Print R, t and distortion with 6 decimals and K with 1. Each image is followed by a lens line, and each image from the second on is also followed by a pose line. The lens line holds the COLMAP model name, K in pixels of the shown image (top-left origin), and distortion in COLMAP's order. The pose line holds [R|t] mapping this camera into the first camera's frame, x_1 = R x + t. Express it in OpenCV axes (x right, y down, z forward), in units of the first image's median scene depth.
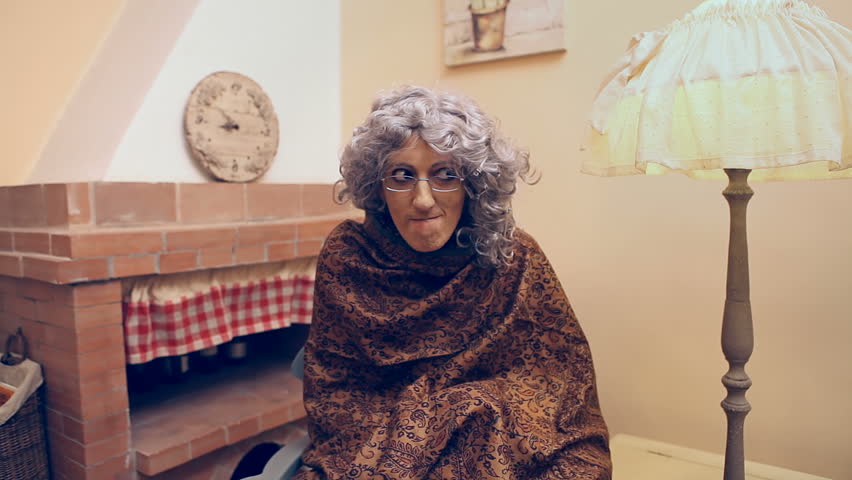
lens RADIAL K [[556.4, 0, 426.0], [0, 556.4, 240.0], [0, 0, 1]] dist [-0.136845, 0.081366]
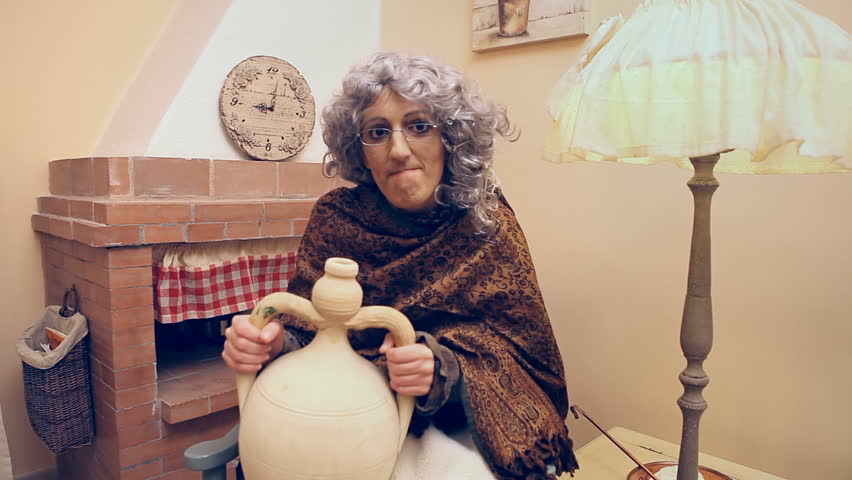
lens RADIAL K [[556.4, 0, 426.0], [0, 556.4, 240.0], [0, 0, 1]] dist [-0.136845, 0.081366]
pose [[0.988397, 0.046995, -0.144439, 0.140160], [-0.042862, 0.998581, 0.031596, 0.001876], [0.145719, -0.025038, 0.989009, -0.018371]]
